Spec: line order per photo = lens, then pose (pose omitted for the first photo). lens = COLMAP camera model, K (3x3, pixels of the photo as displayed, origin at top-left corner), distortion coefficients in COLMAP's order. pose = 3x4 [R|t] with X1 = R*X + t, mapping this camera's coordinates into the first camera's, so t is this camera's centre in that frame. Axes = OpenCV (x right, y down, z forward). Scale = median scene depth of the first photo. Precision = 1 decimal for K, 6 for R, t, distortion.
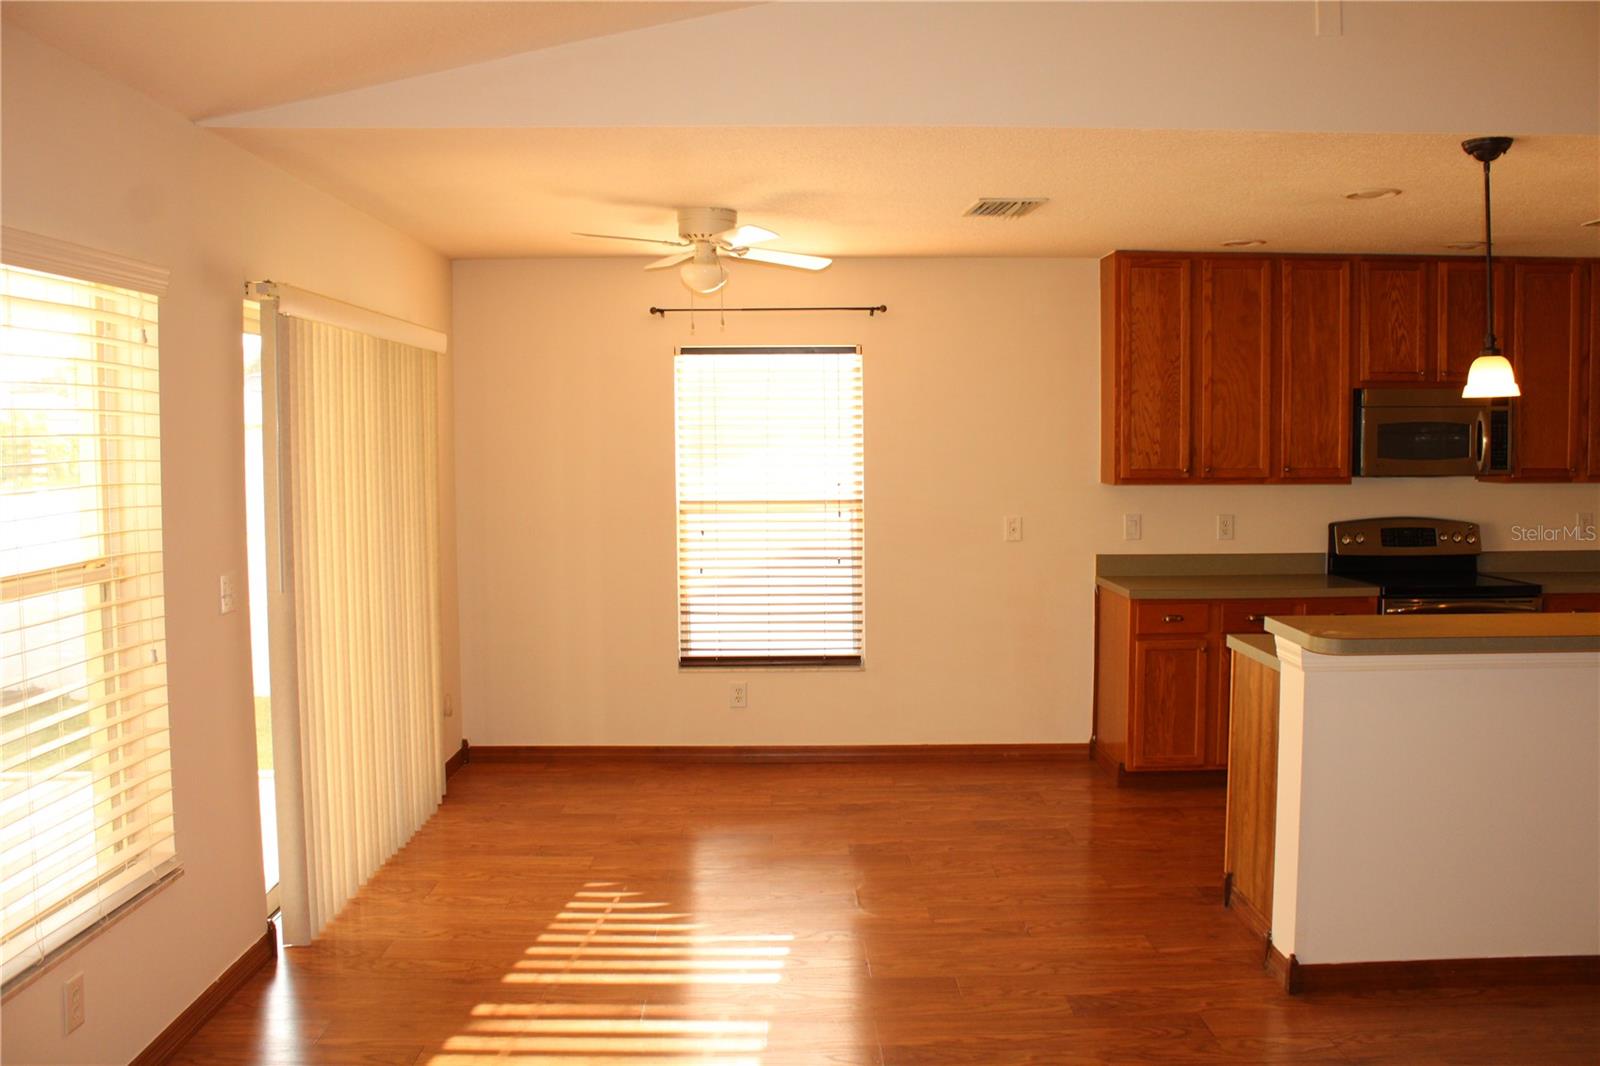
lens RADIAL K [[1347.7, 0, 814.5], [0, 1347.7, 514.8], [0, 0, 1]] dist [-0.164358, 0.145562]
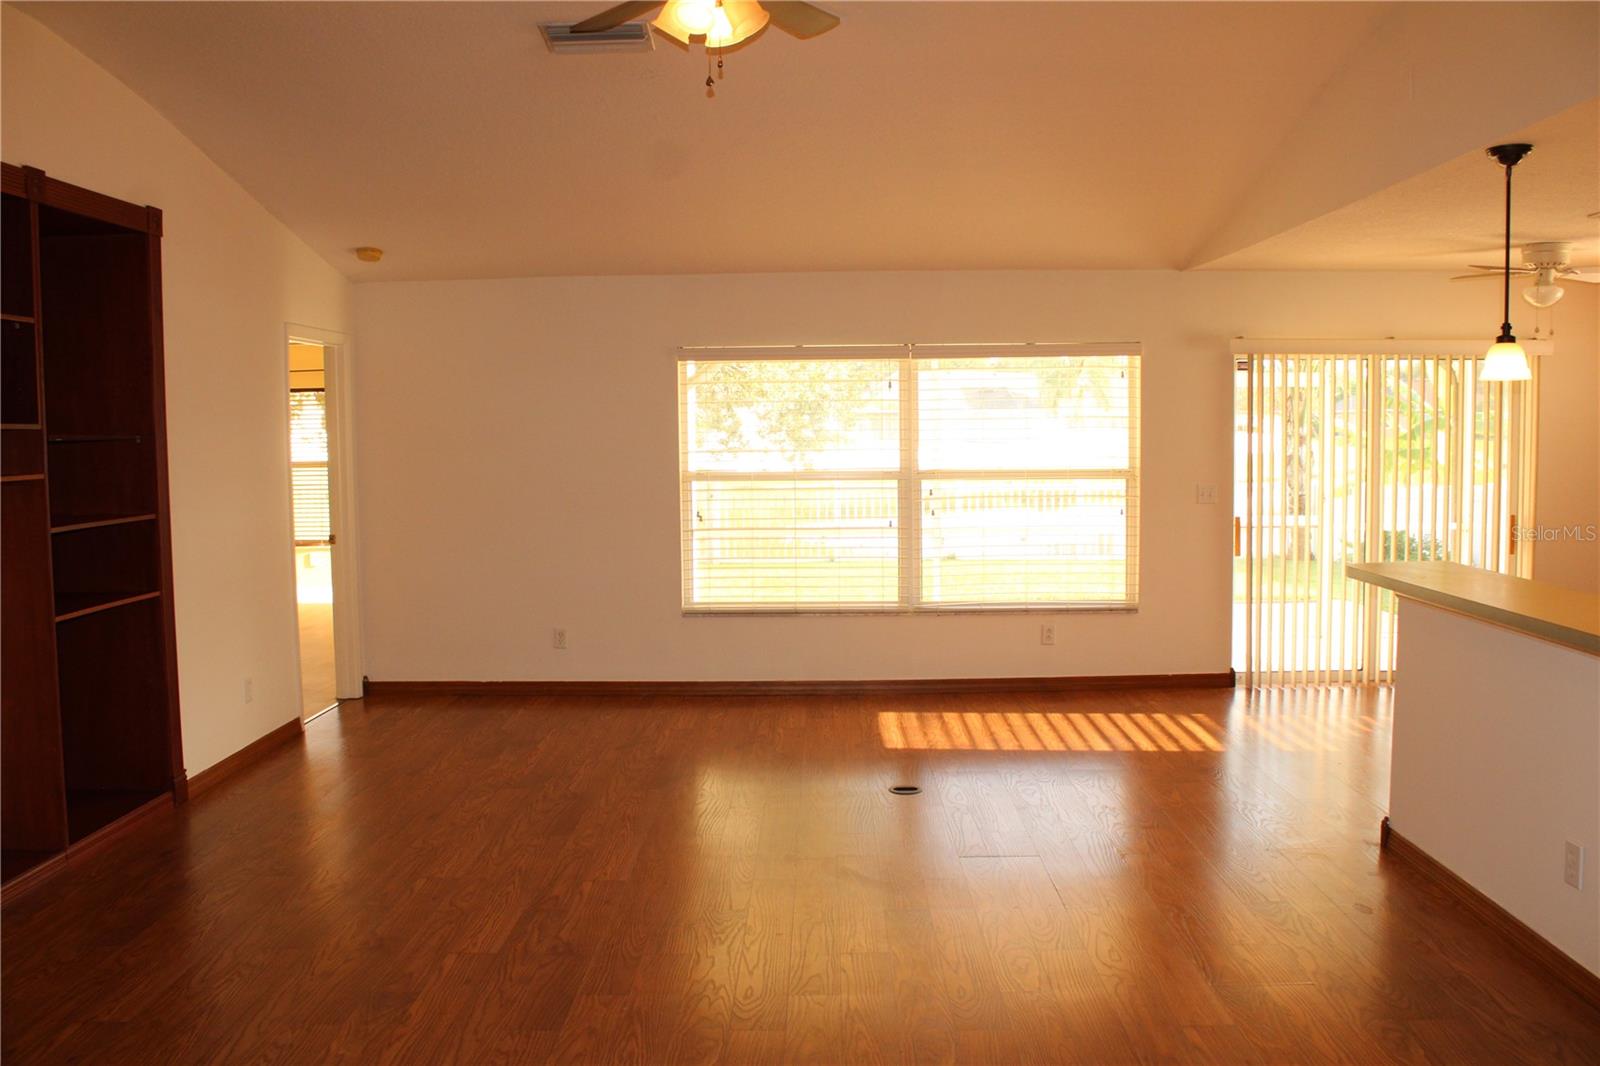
lens RADIAL K [[1347.7, 0, 809.3], [0, 1347.7, 522.3], [0, 0, 1]] dist [-0.164358, 0.145562]
pose [[-0.031740, 0.076821, -0.996540, 0.997032], [-0.047536, 0.995798, 0.078278, -0.017429], [0.998365, 0.049856, -0.027955, 0.271173]]
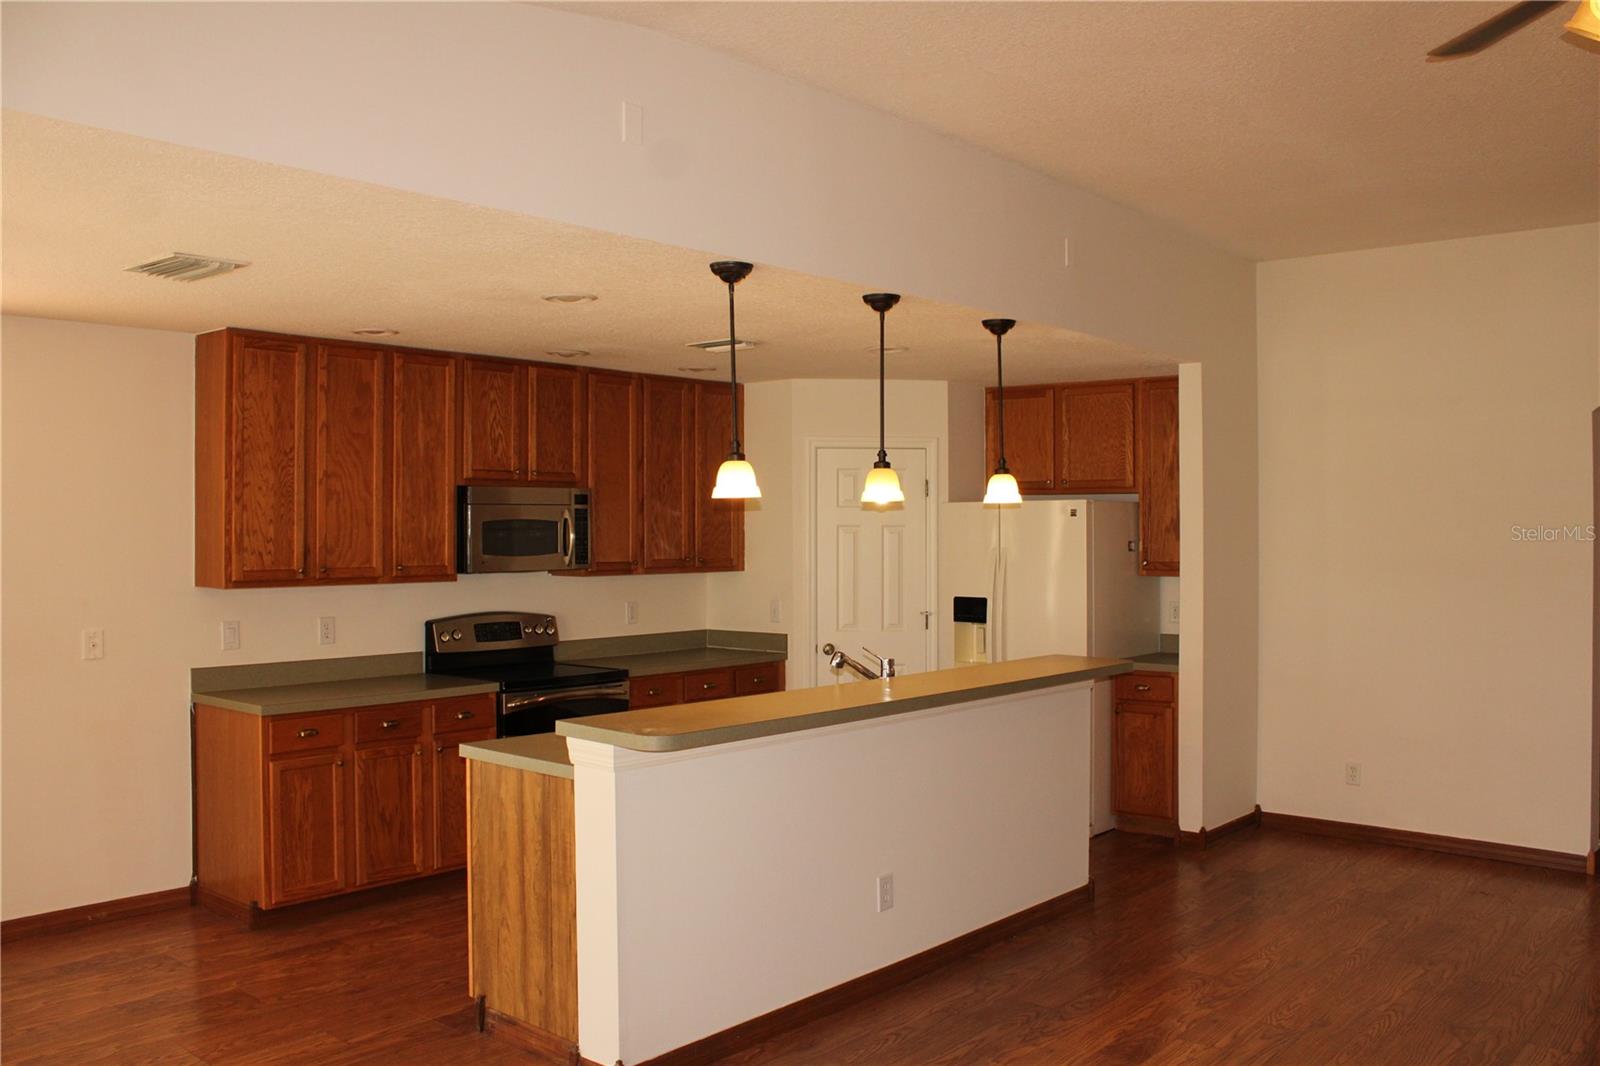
lens RADIAL K [[1347.7, 0, 814.9], [0, 1347.7, 519.4], [0, 0, 1]] dist [-0.164358, 0.145562]
pose [[0.666058, 0.008346, 0.745853, -0.166038], [0.042410, 0.997896, -0.049040, -0.009135], [-0.744694, 0.064295, 0.664302, 0.125231]]
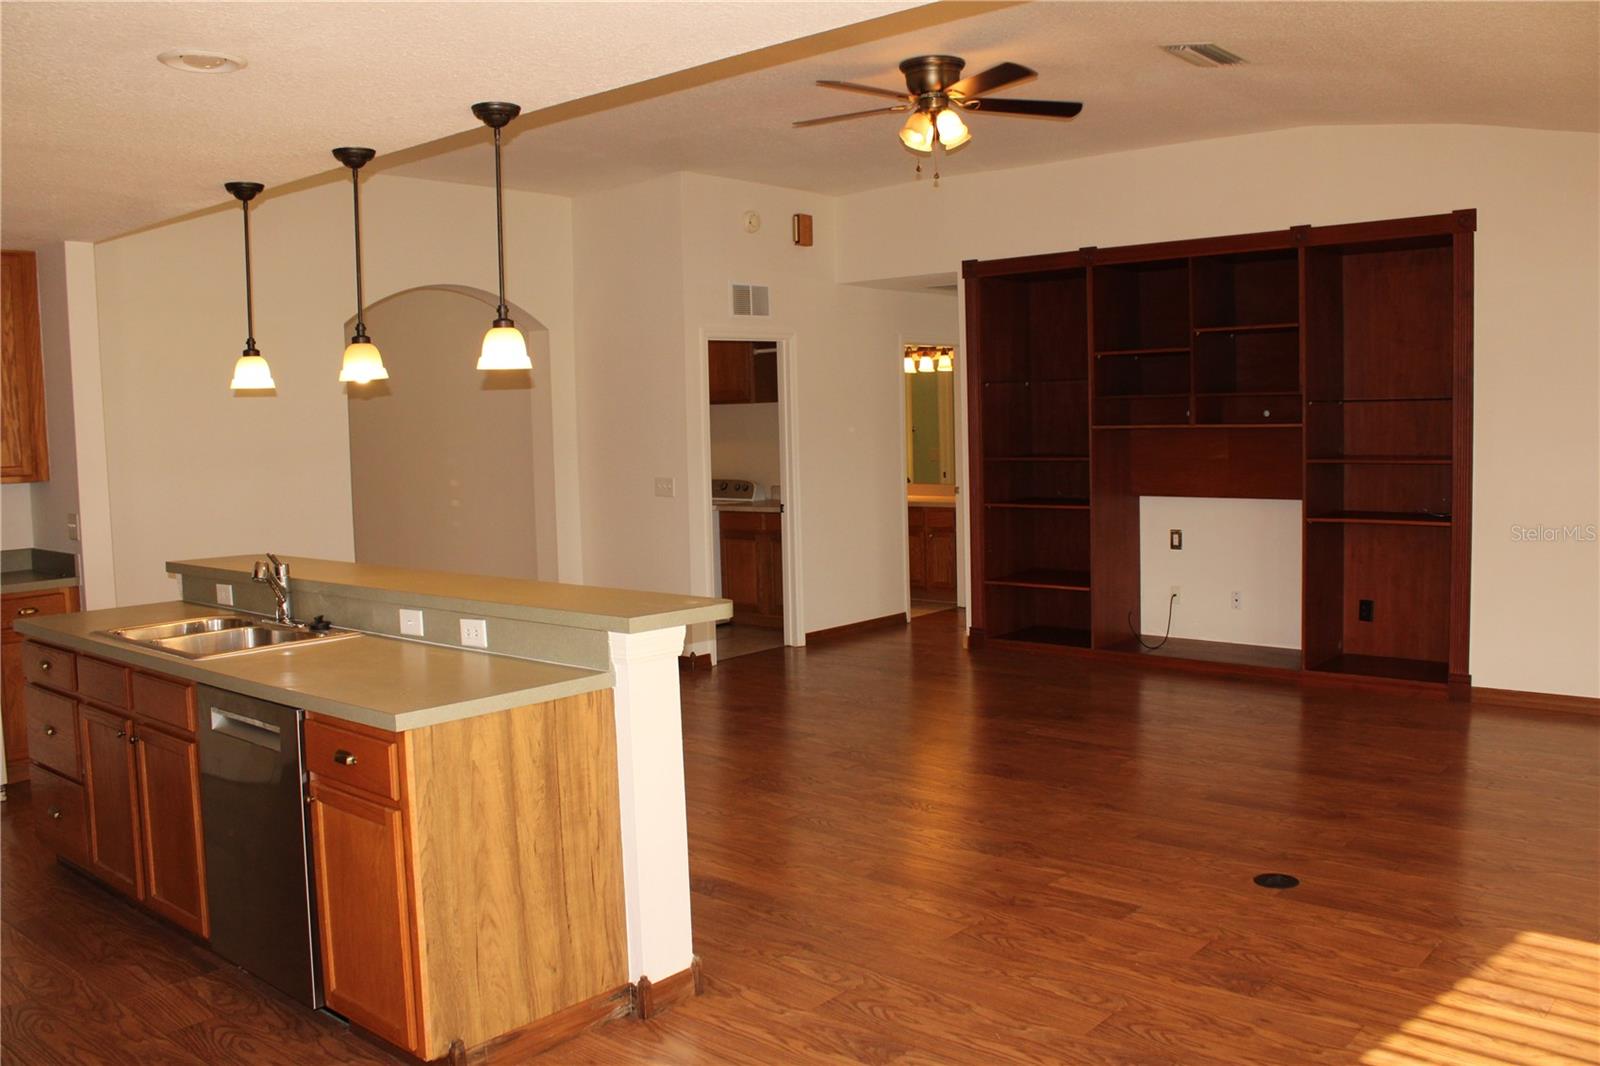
lens RADIAL K [[1347.7, 0, 808.1], [0, 1347.7, 517.6], [0, 0, 1]] dist [-0.164358, 0.145562]
pose [[-0.737641, -0.027803, 0.674621, -0.199573], [0.068482, 0.990919, 0.115718, -0.048852], [-0.671712, 0.131557, -0.729038, 0.965537]]
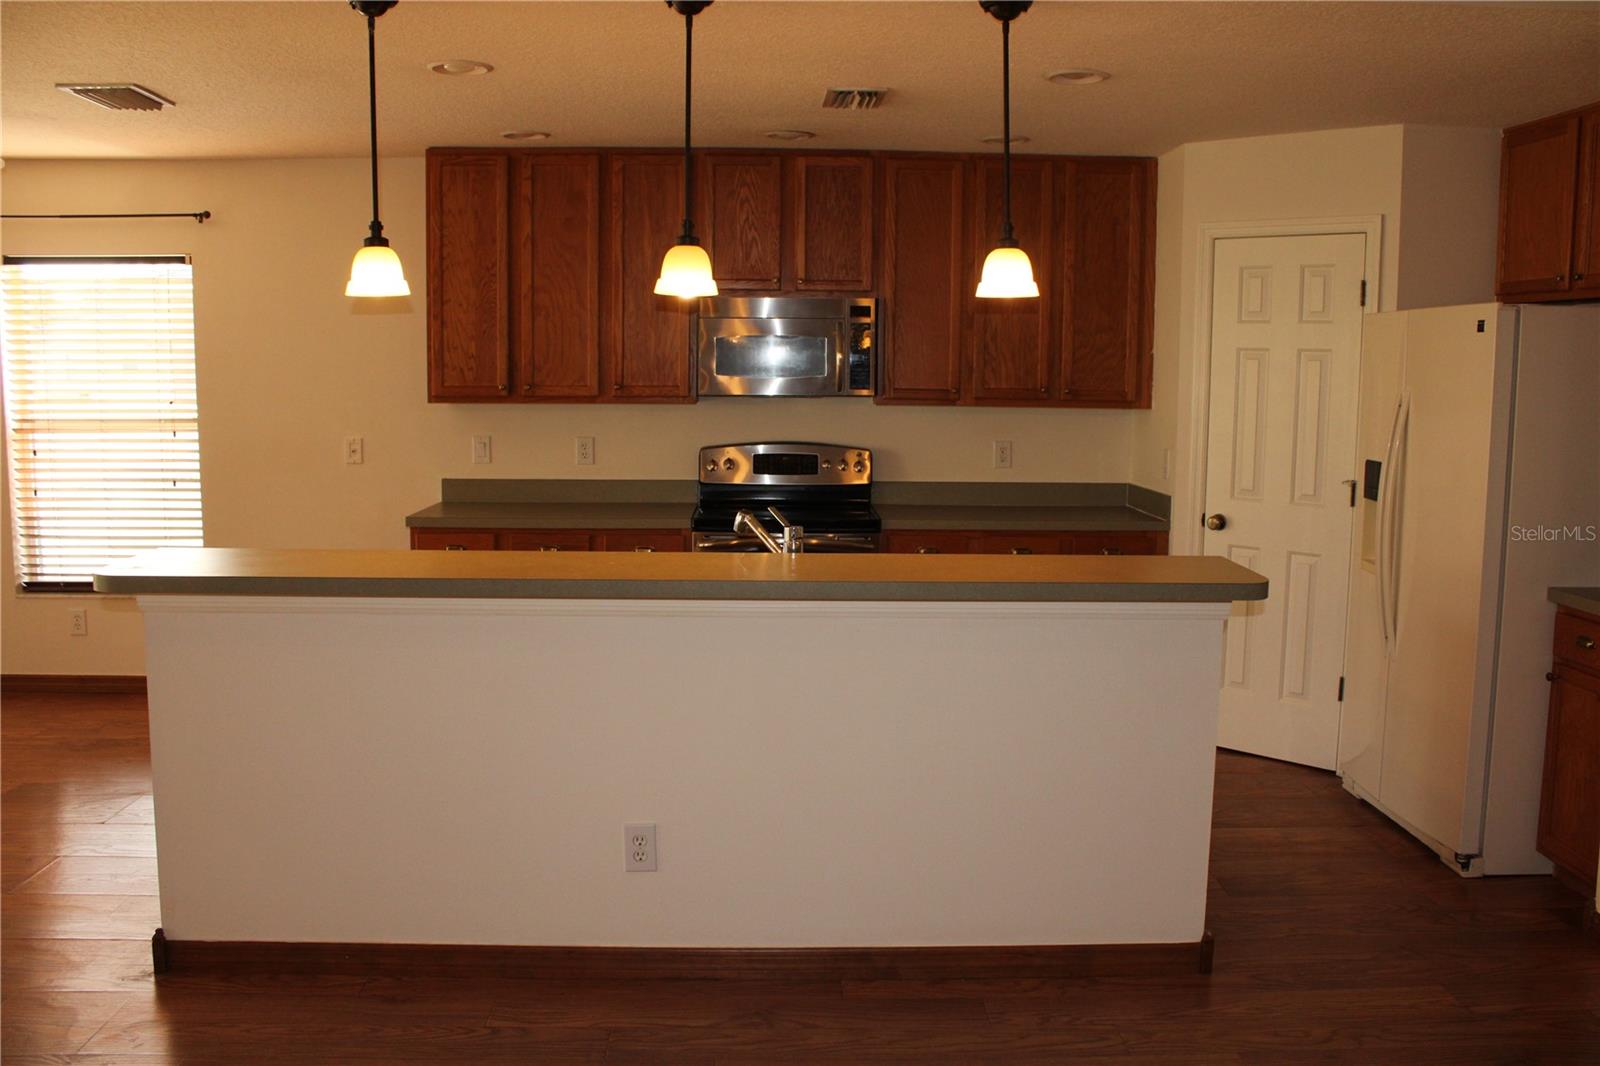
lens RADIAL K [[1347.7, 0, 815.7], [0, 1347.7, 520.6], [0, 0, 1]] dist [-0.164358, 0.145562]
pose [[0.999811, 0.011728, 0.015526, 0.480576], [-0.012627, 0.998171, 0.059117, 0.000637], [-0.014805, -0.059301, 0.998130, 0.077531]]
